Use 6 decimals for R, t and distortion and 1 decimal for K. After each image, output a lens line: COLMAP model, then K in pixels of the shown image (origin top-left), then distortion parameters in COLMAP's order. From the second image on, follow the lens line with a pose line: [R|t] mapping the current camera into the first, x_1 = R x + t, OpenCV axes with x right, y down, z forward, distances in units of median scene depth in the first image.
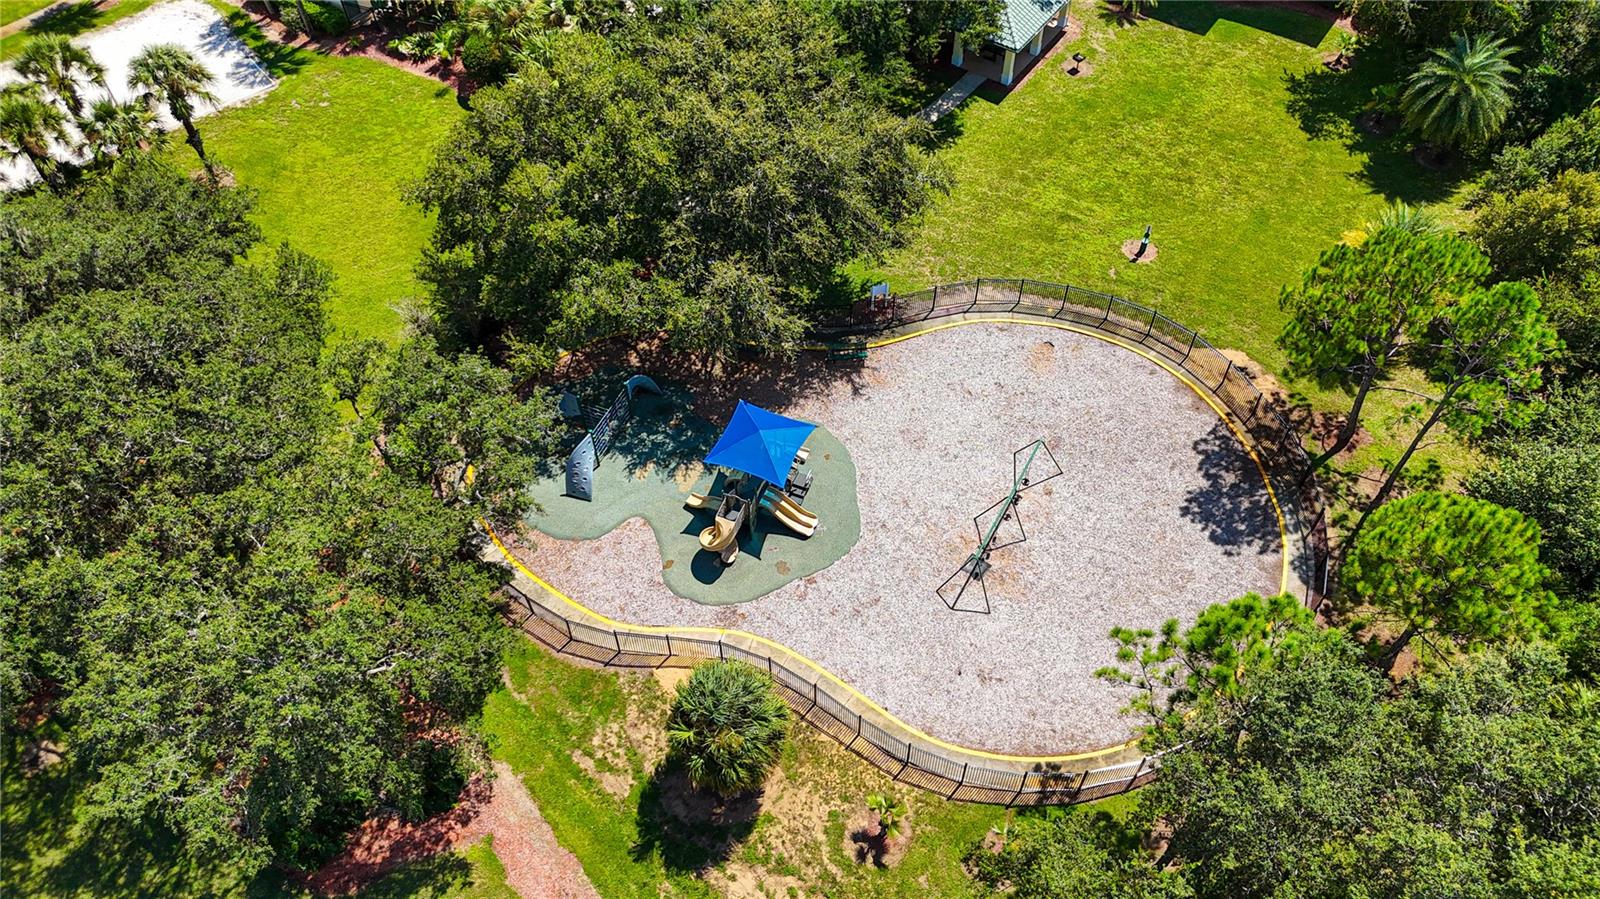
lens RADIAL K [[1178.5, 0, 805.2], [0, 1178.5, 450.6], [0, 0, 1]] dist [0.052254, -0.039419]
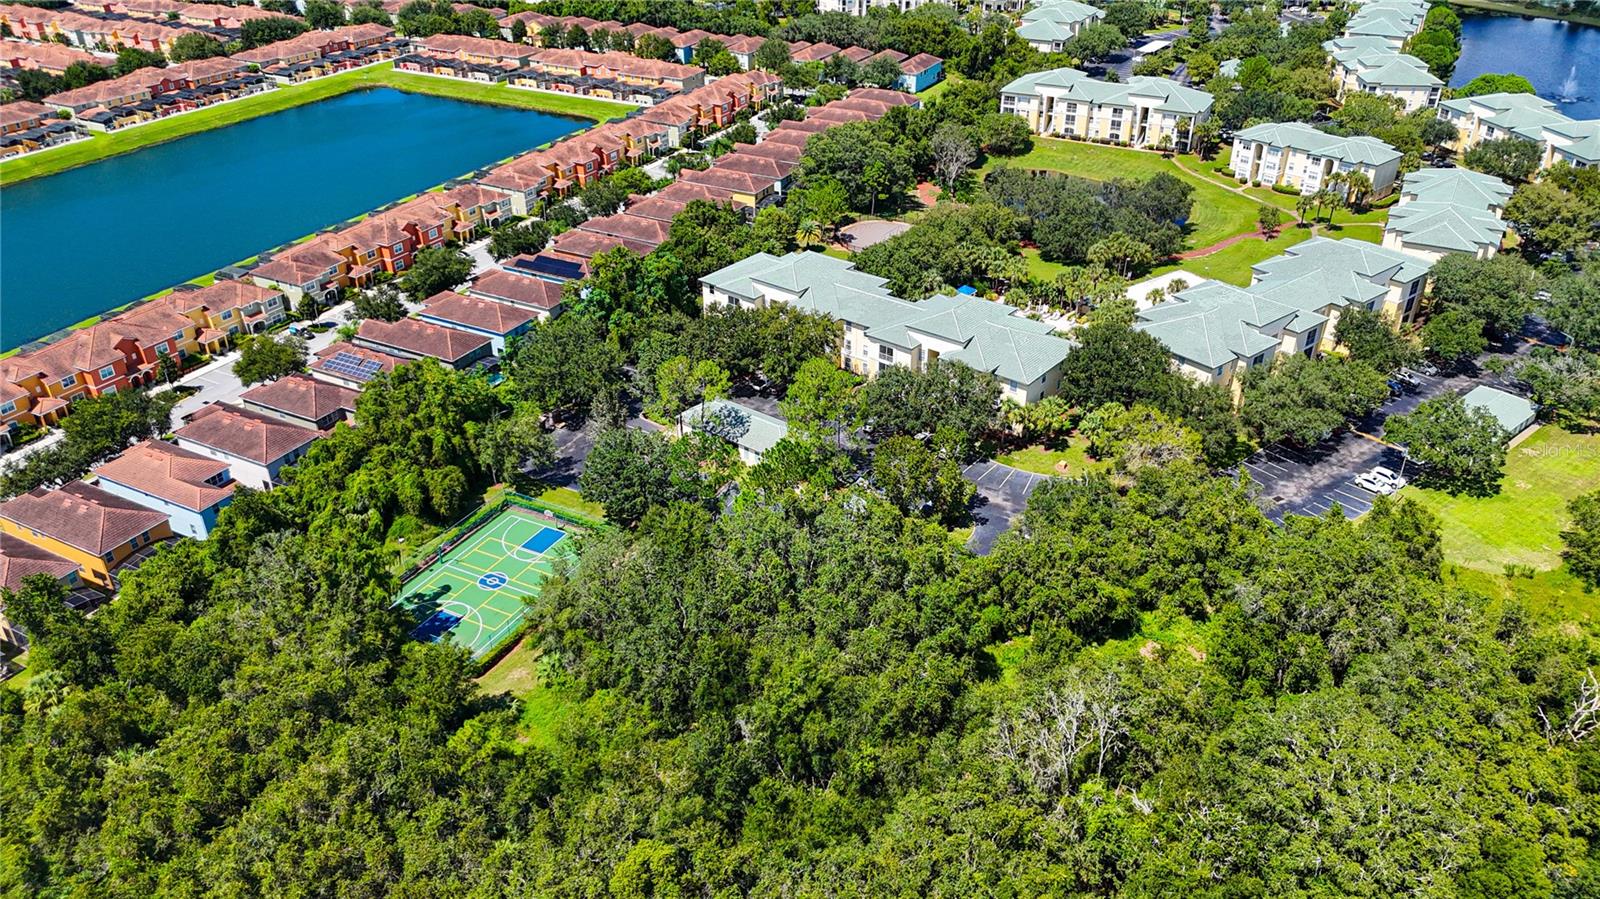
lens RADIAL K [[1178.5, 0, 805.2], [0, 1178.5, 450.6], [0, 0, 1]] dist [0.052254, -0.039419]
pose [[-0.997264, -0.034106, 0.065580, 0.138142], [0.060634, 0.129978, 0.989661, -3.814659], [-0.042277, 0.990930, -0.127555, 2.006537]]
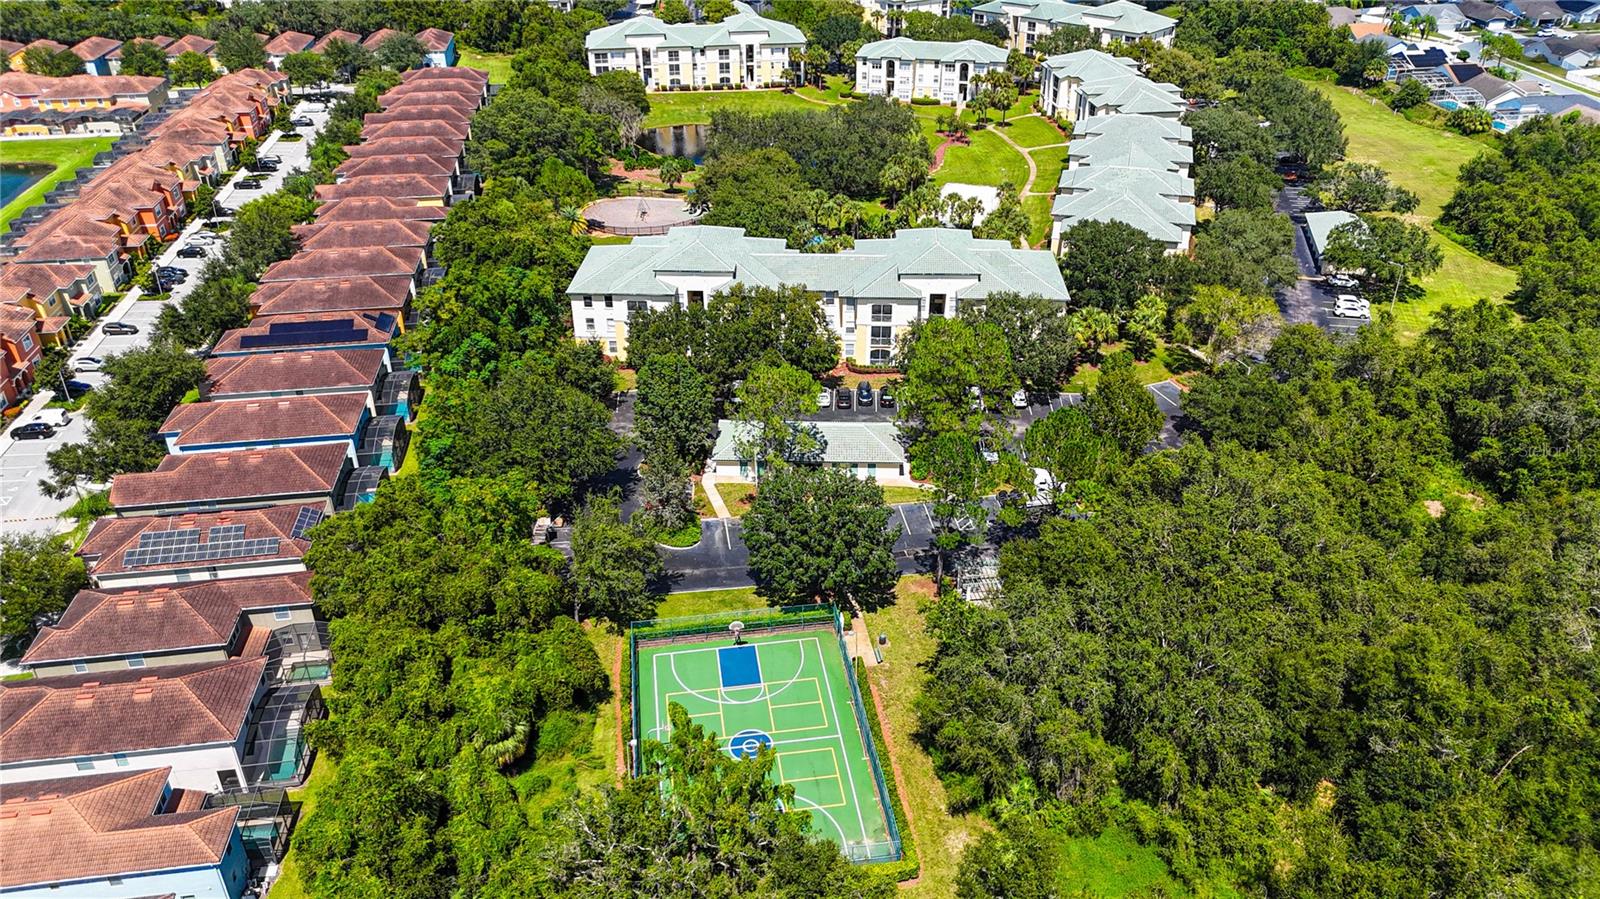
lens RADIAL K [[1178.5, 0, 805.2], [0, 1178.5, 450.6], [0, 0, 1]] dist [0.052254, -0.039419]
pose [[-0.849772, 0.268632, -0.453568, 1.427413], [-0.414325, 0.191606, 0.889731, -2.984818], [0.325917, 0.943994, -0.051520, 1.729788]]
